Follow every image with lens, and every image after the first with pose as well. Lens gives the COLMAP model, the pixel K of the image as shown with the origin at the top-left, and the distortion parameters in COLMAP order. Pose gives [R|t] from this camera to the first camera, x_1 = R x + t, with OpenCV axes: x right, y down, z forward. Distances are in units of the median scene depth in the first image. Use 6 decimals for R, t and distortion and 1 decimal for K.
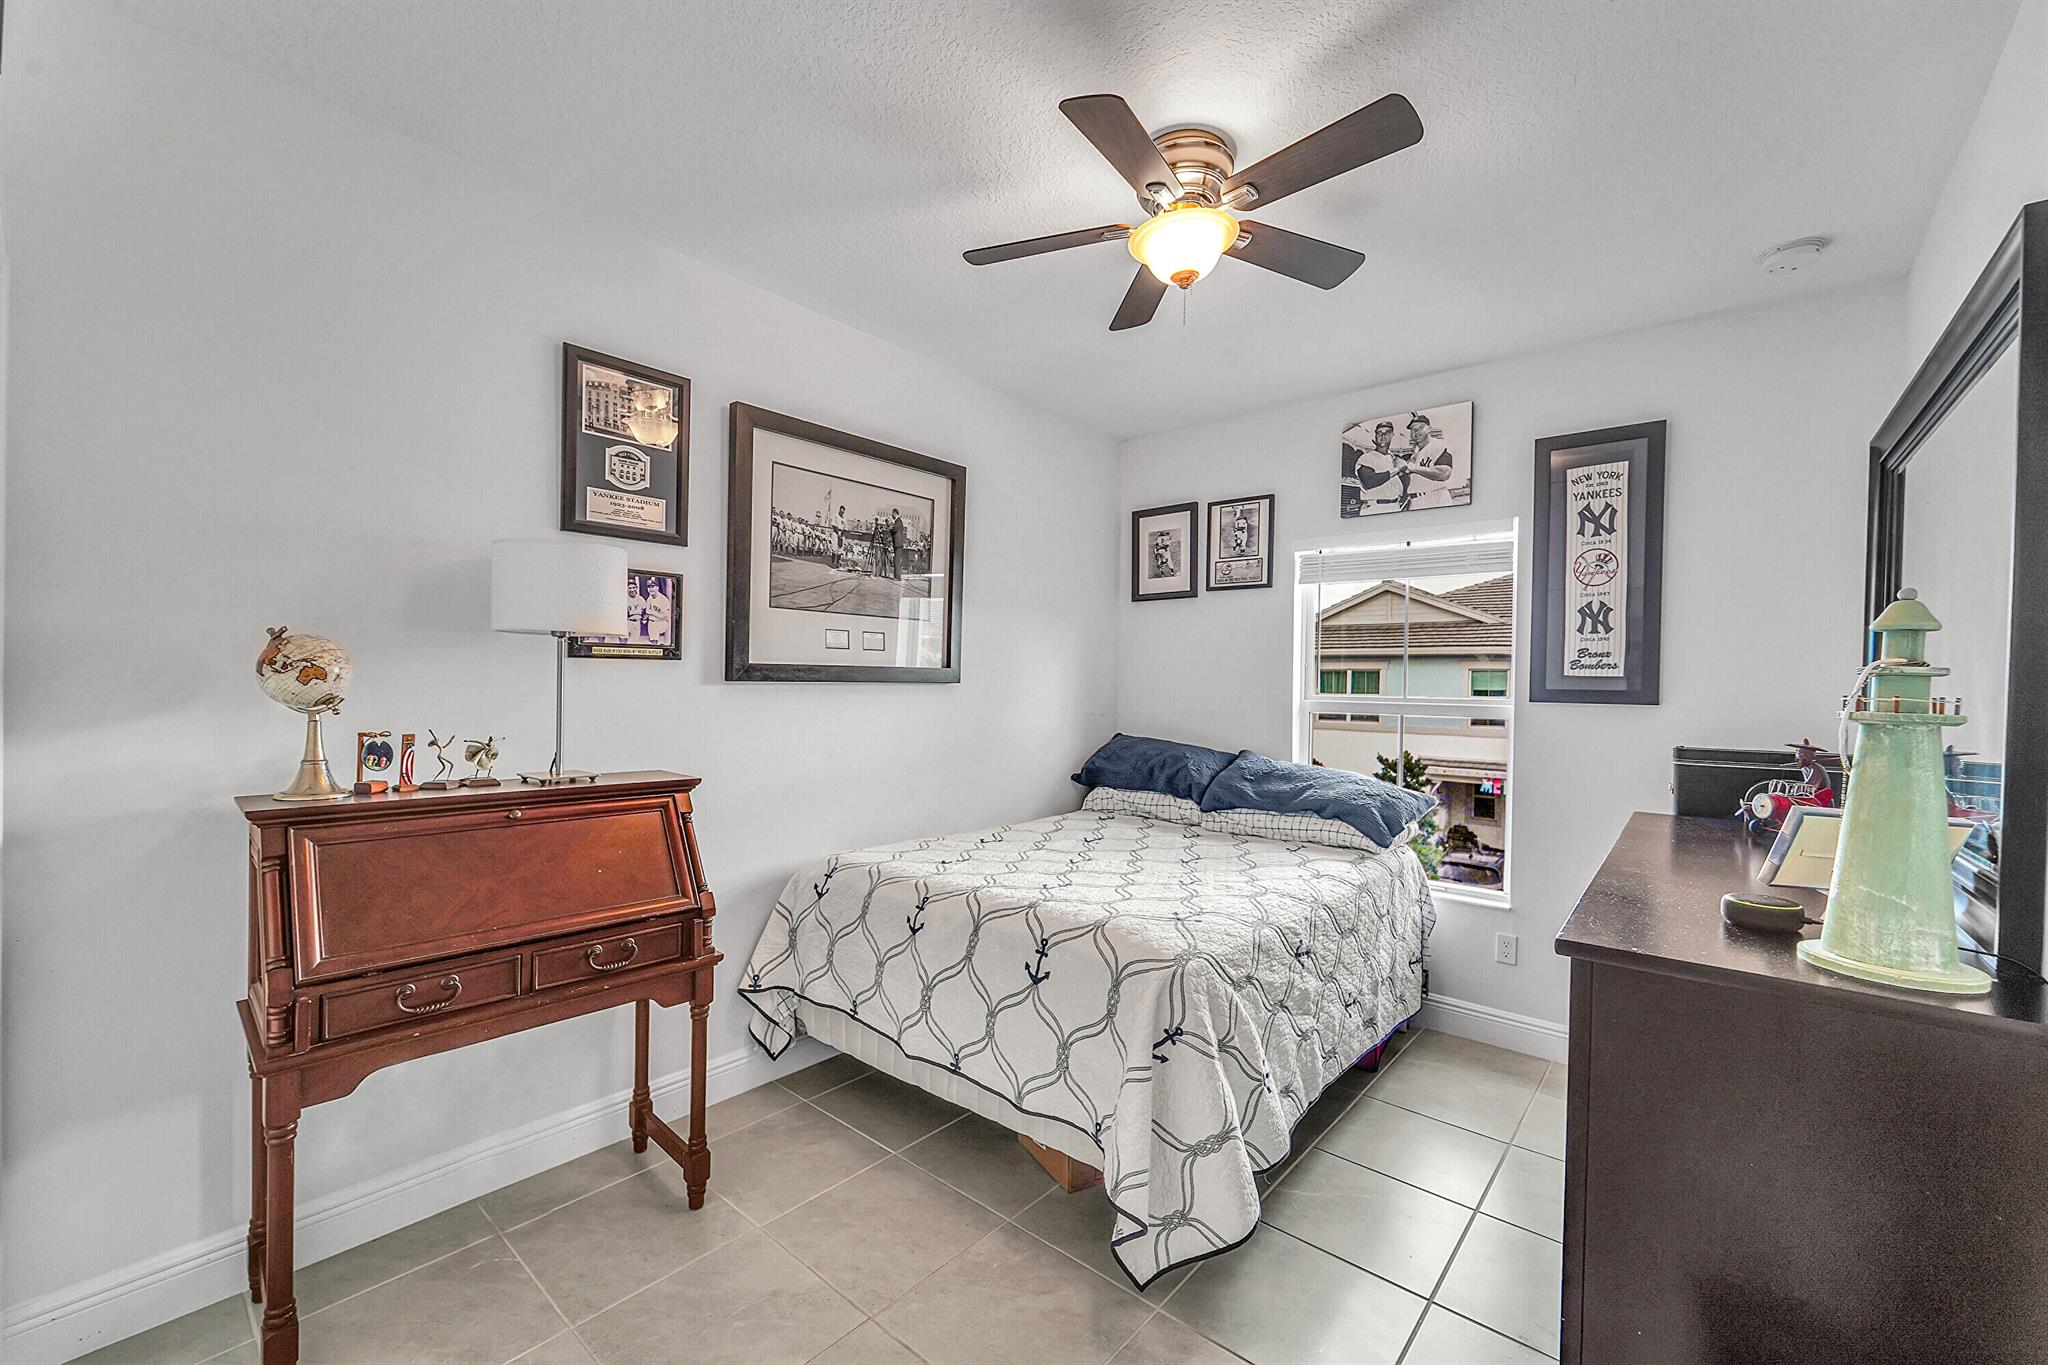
lens RADIAL K [[832.7, 0, 1019.9], [0, 832.7, 688.0], [0, 0, 1]] dist [-0.010811, 0.000368]
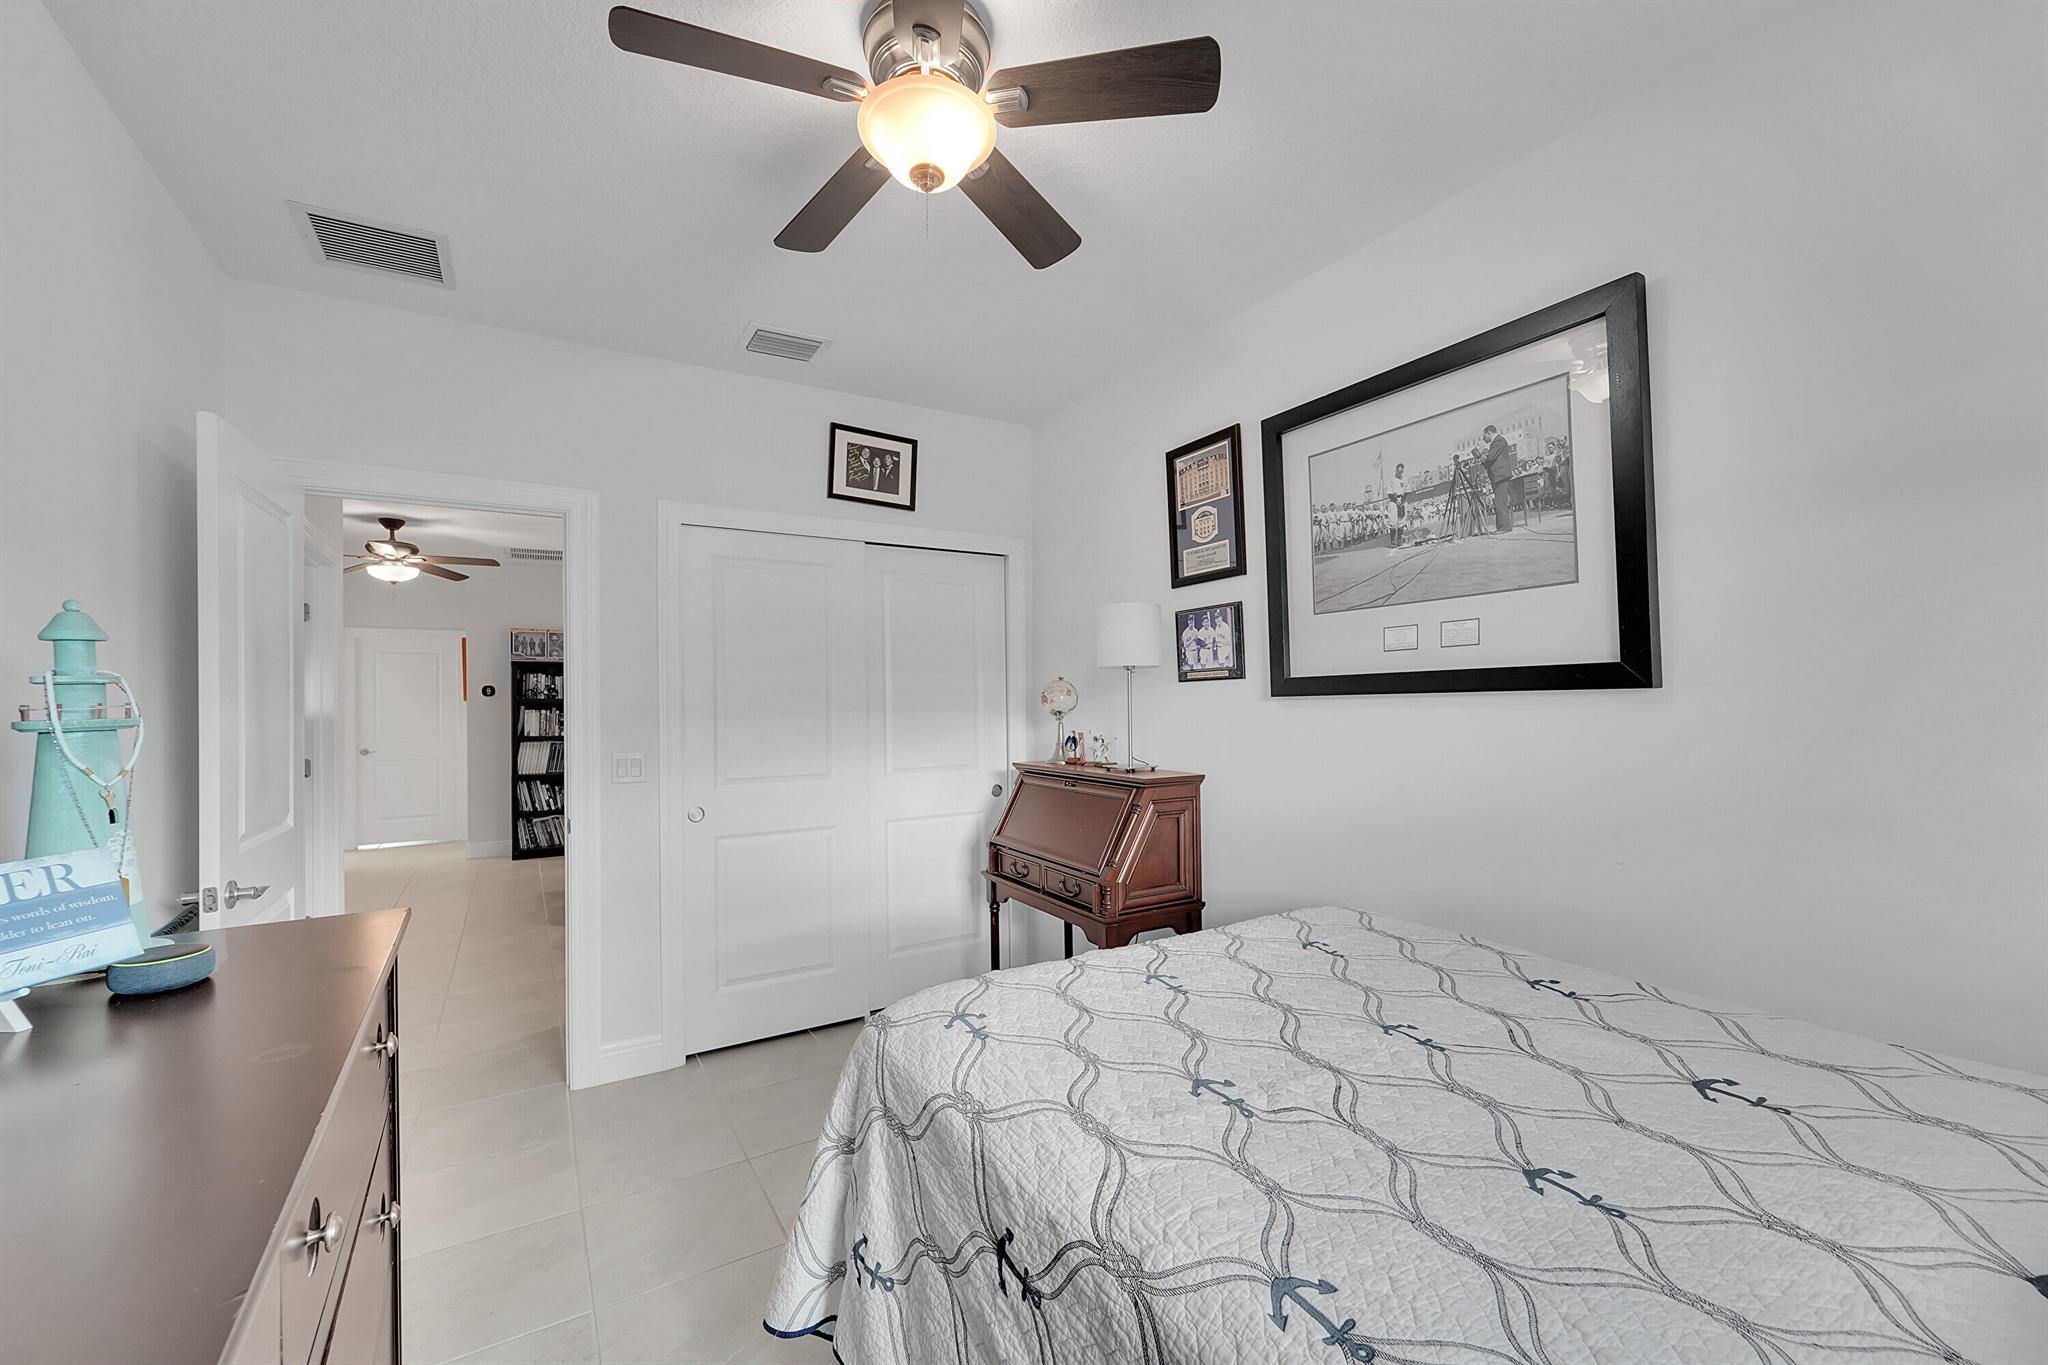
lens RADIAL K [[832.7, 0, 1020.9], [0, 832.7, 686.9], [0, 0, 1]] dist [-0.010811, 0.000368]
pose [[-0.310750, -0.027554, -0.950092, 0.647057], [0.007974, 0.999469, -0.031595, 0.008693], [0.950458, -0.017394, -0.310366, 0.943993]]
